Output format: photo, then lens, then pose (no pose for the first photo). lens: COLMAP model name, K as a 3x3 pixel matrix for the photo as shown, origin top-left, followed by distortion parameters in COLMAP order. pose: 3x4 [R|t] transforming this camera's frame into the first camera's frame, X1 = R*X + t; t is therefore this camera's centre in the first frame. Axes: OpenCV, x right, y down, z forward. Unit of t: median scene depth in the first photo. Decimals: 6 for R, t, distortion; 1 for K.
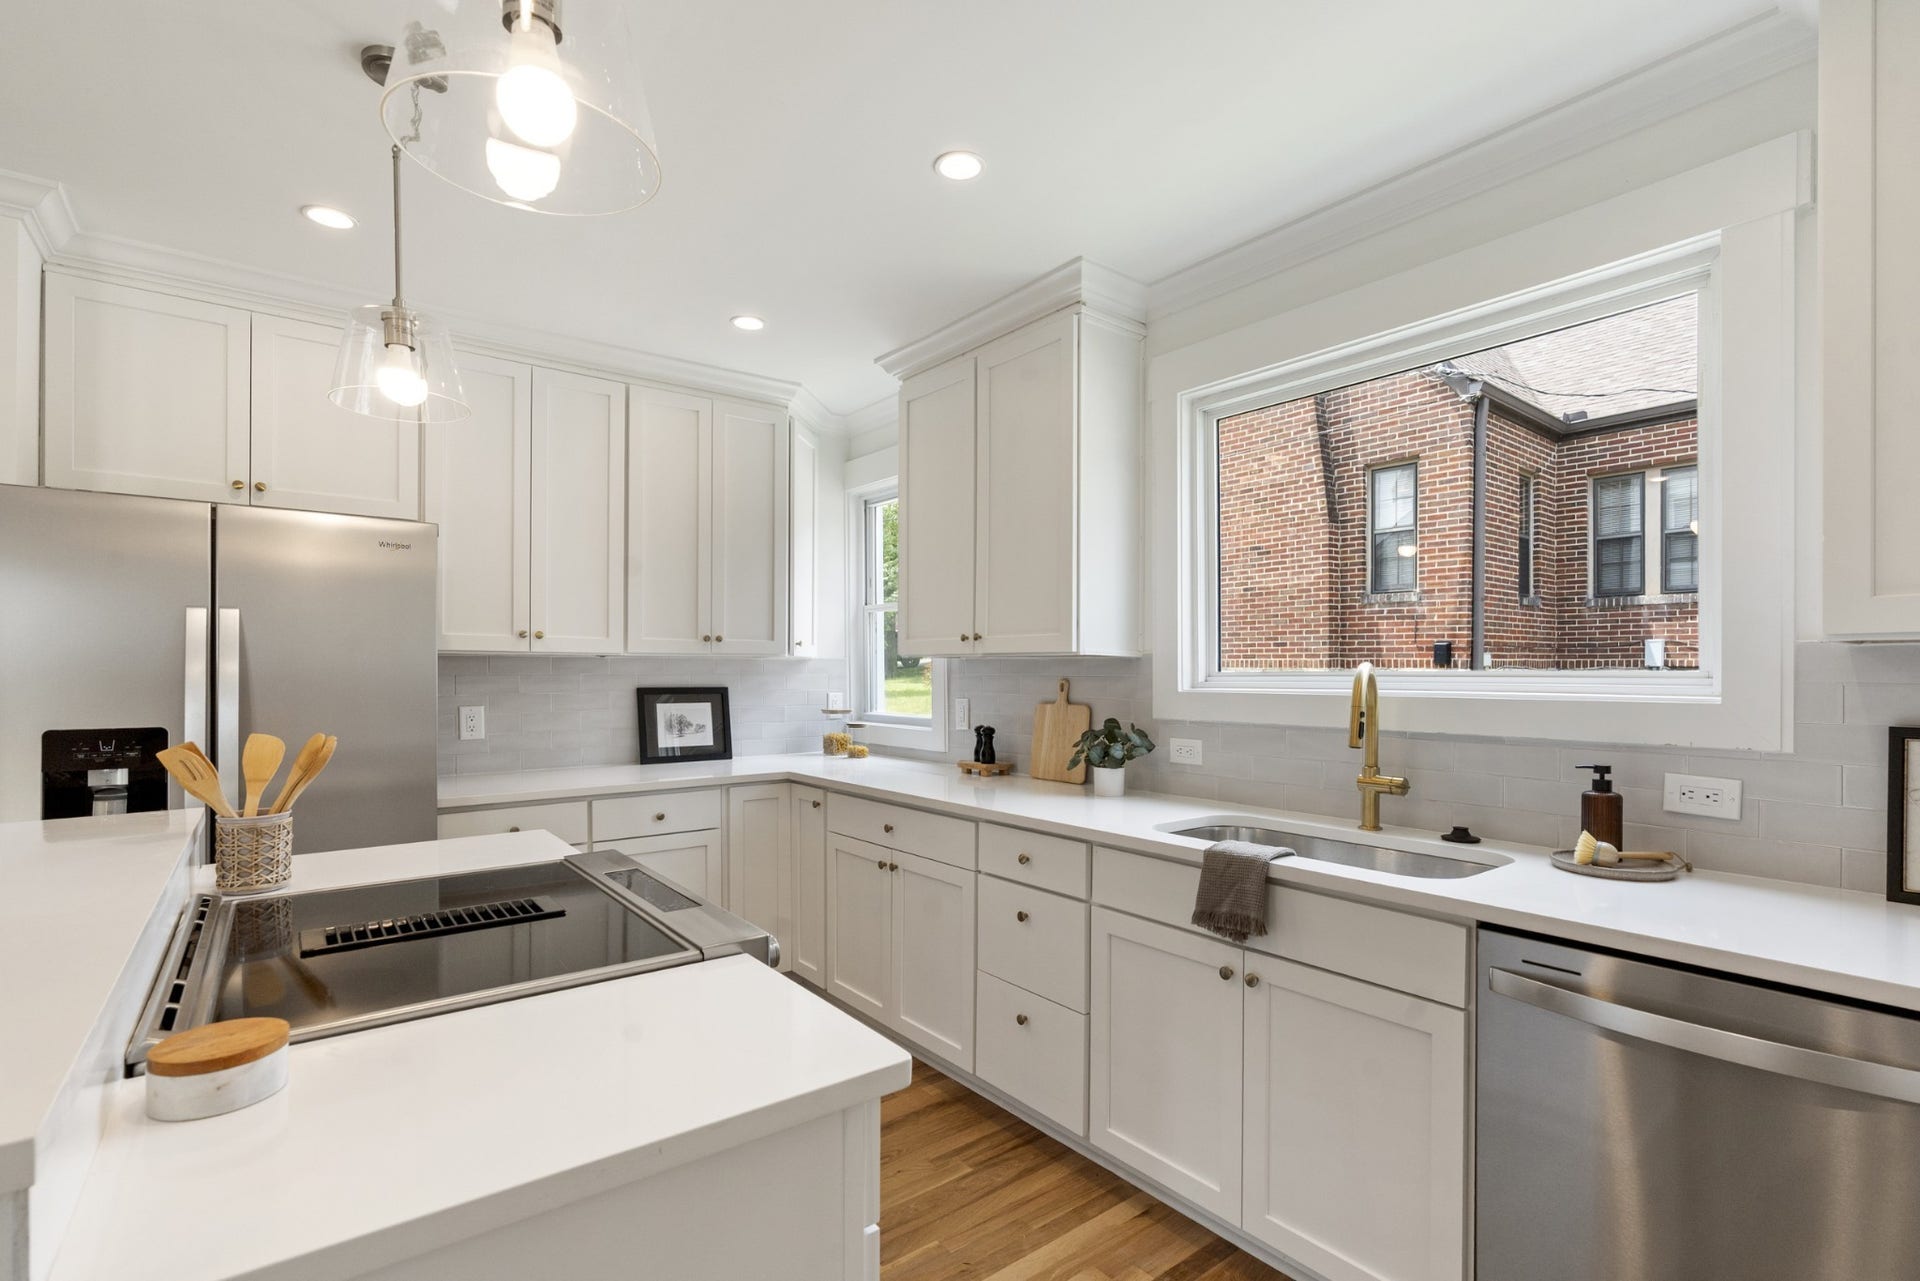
lens RADIAL K [[894.1, 0, 965.4], [0, 894.1, 670.3], [0, 0, 1]] dist [0.000289, 0.000202]
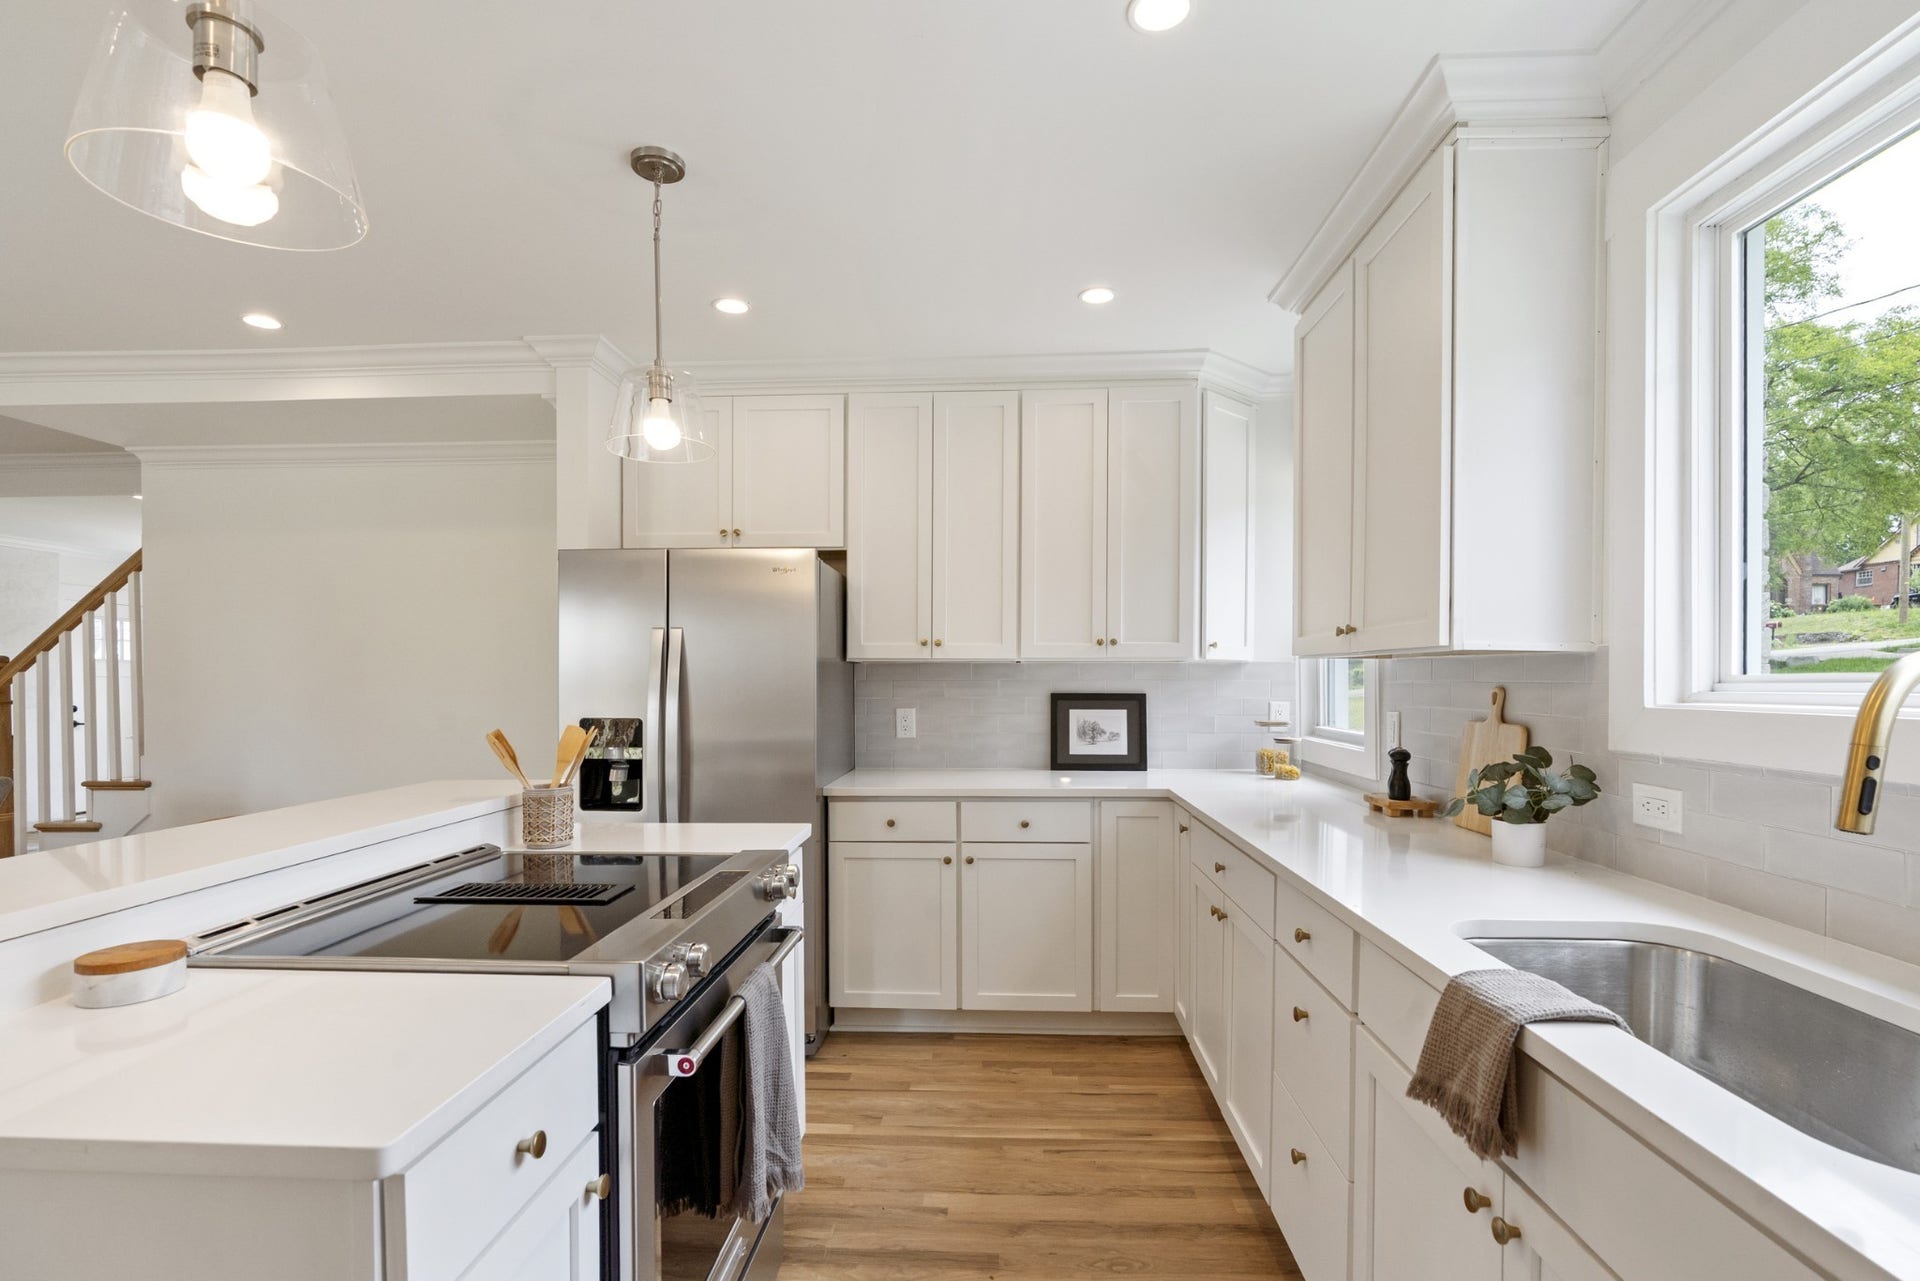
lens RADIAL K [[891.6, 0, 955.0], [0, 891.6, 686.0], [0, 0, 1]] dist [-0.001093, 0.000022]
pose [[0.753051, 0.004013, -0.657950, 0.251346], [0.002358, 0.999959, 0.008798, 0.002733], [0.657958, -0.008177, 0.753011, 0.215012]]
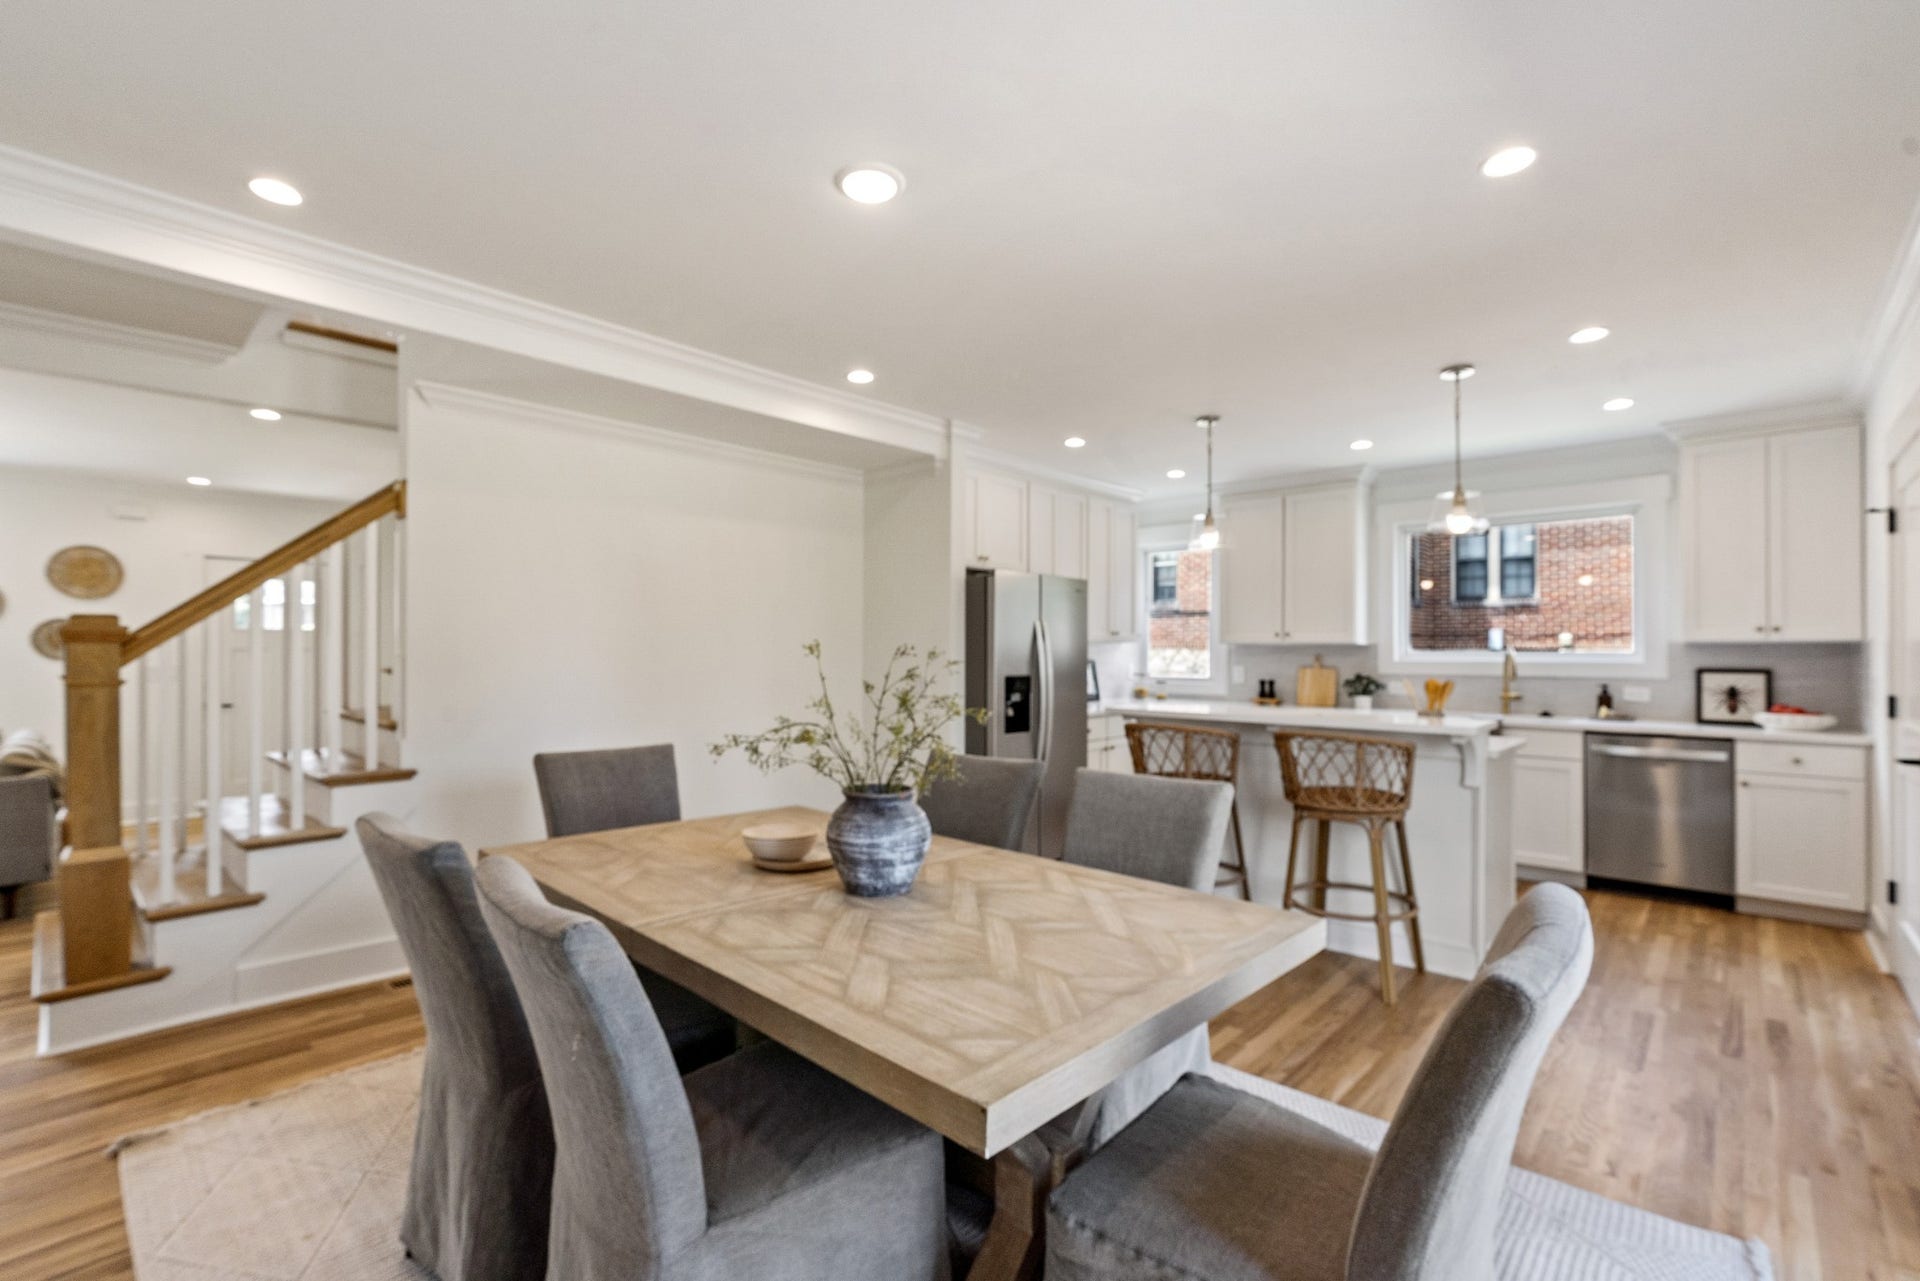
lens RADIAL K [[865.6, 0, 958.6], [0, 865.6, 654.8], [0, 0, 1]] dist [0.001047, 0.000097]
pose [[0.984229, 0.000260, 0.176896, -1.050105], [-0.001466, 0.999977, 0.006688, -0.002655], [-0.176890, -0.006842, 0.984207, -0.790473]]
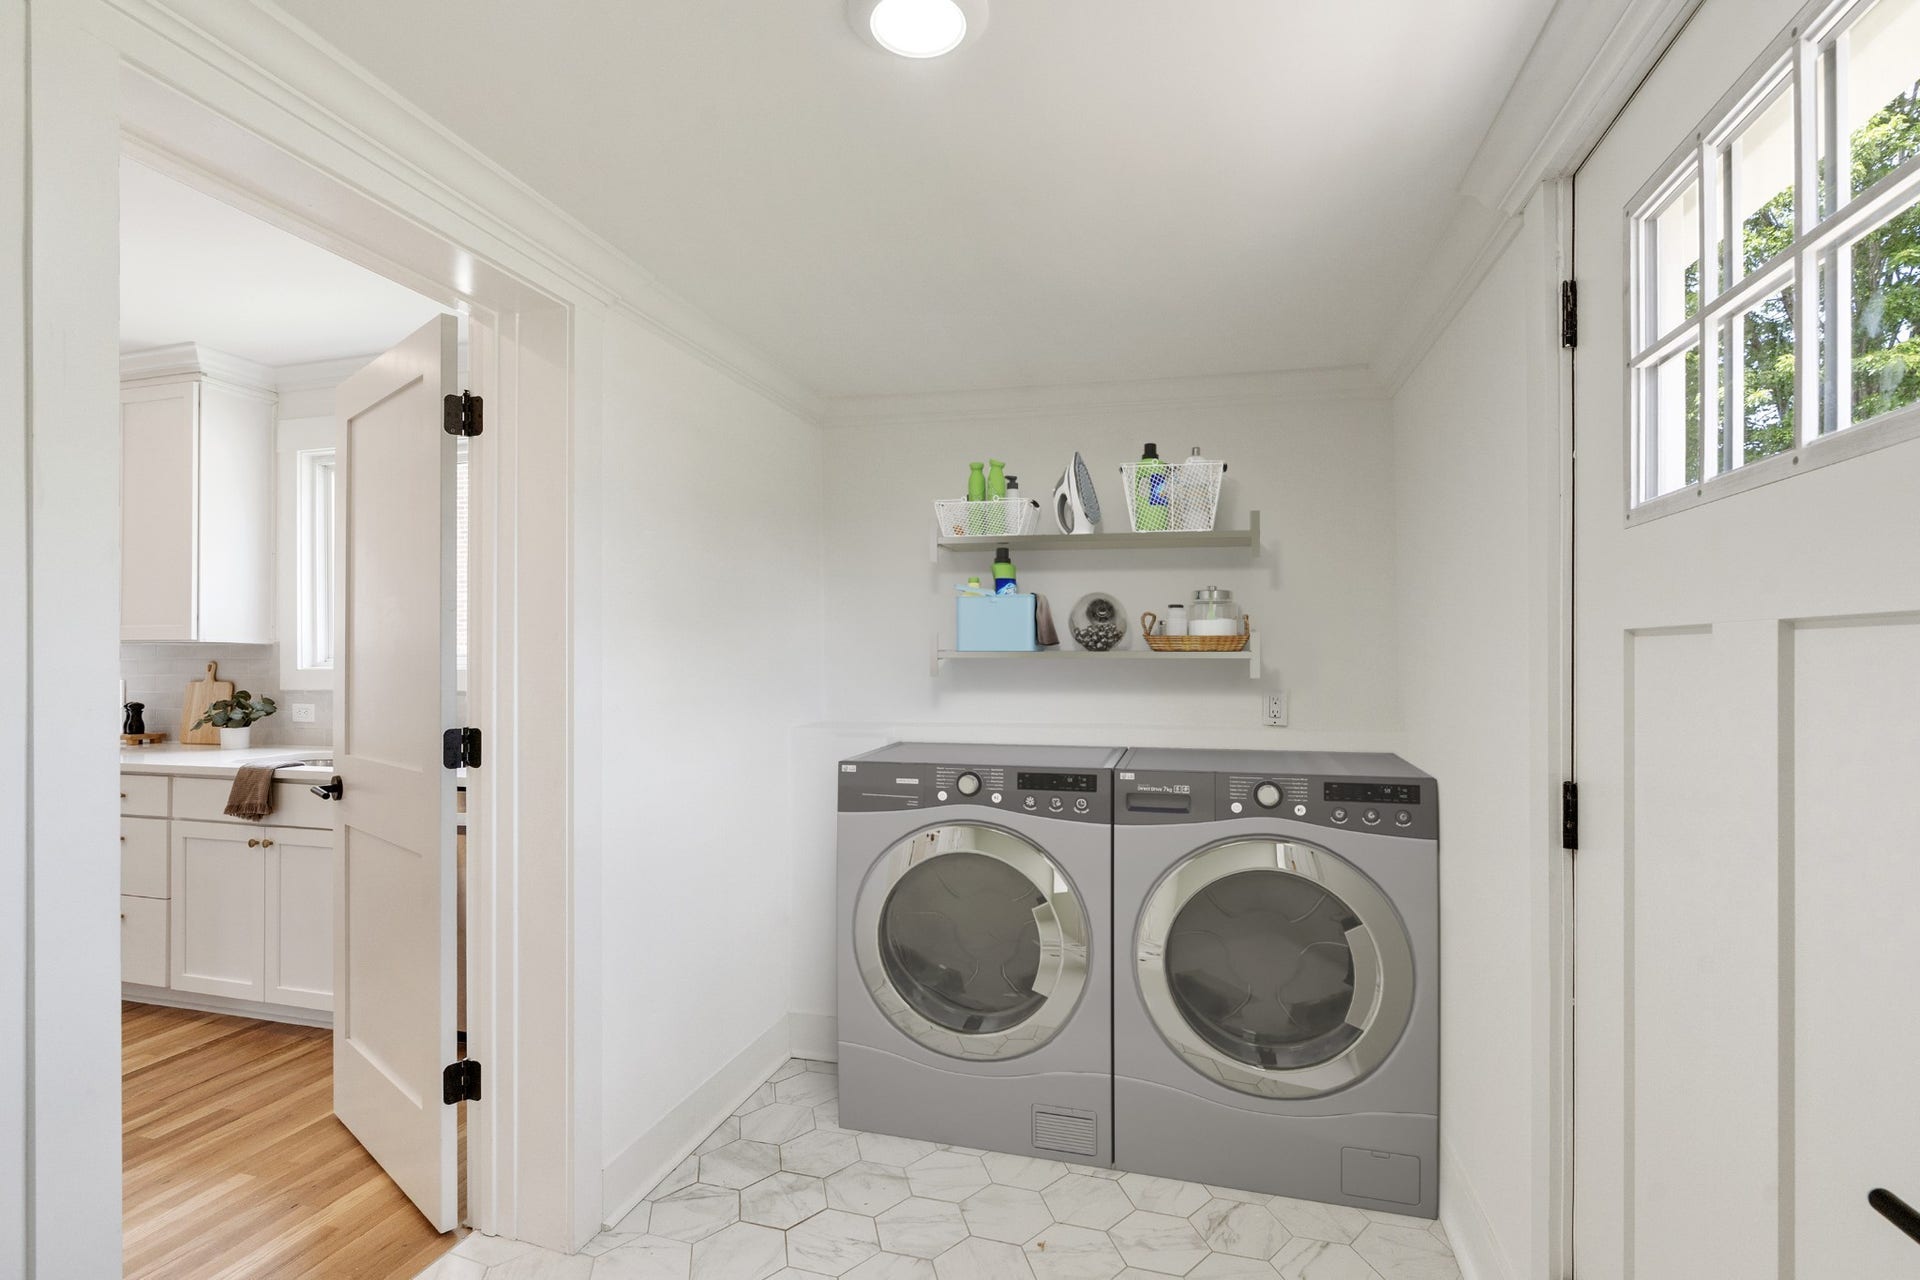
lens RADIAL K [[865.6, 0, 958.6], [0, 865.6, 654.3], [0, 0, 1]] dist [0.001047, 0.000097]
pose [[0.804087, -0.001406, 0.594510, 0.233648], [0.003398, 0.999992, -0.002231, 0.006403], [-0.594502, 0.003815, 0.804085, -0.596092]]
